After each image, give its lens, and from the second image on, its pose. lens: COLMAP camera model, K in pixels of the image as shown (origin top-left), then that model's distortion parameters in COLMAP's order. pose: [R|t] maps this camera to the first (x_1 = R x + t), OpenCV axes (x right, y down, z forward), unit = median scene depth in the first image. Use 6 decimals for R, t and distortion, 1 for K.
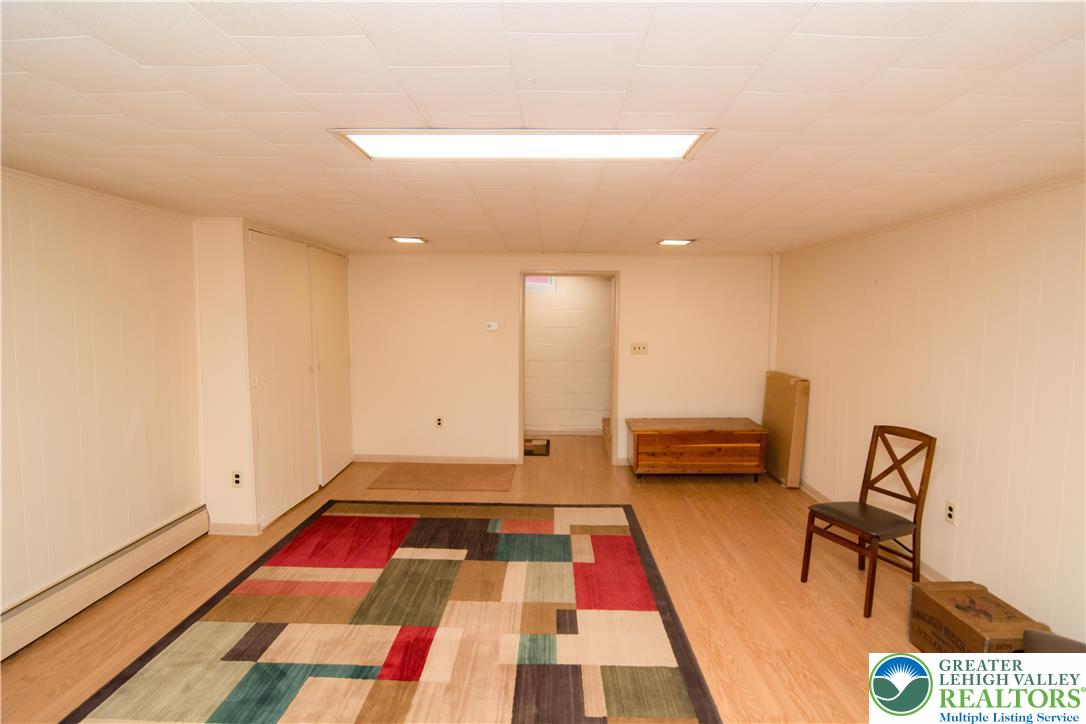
lens RADIAL K [[520.4, 0, 550.1], [0, 520.4, 359.4], [0, 0, 1]] dist [-0.002534, -0.012657]
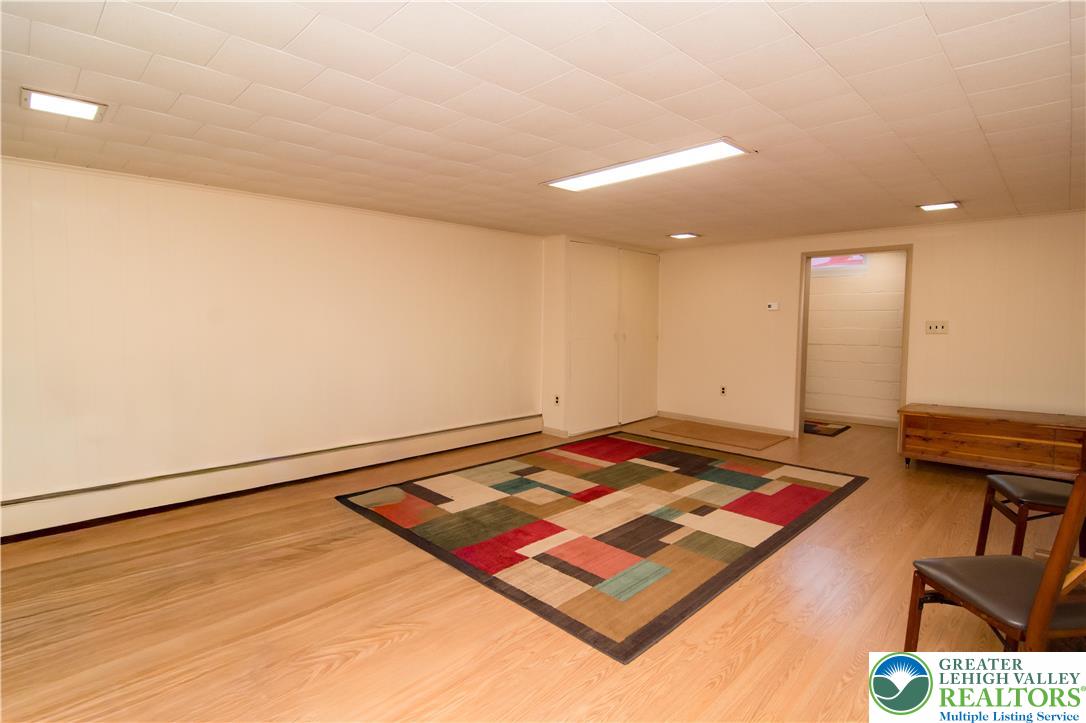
lens RADIAL K [[520.4, 0, 550.1], [0, 520.4, 358.9], [0, 0, 1]] dist [-0.002534, -0.012657]
pose [[0.732466, 0.047241, -0.679163, 0.491248], [-0.052223, 0.998549, 0.013135, 0.093527], [0.678798, 0.025847, 0.733870, -0.196361]]
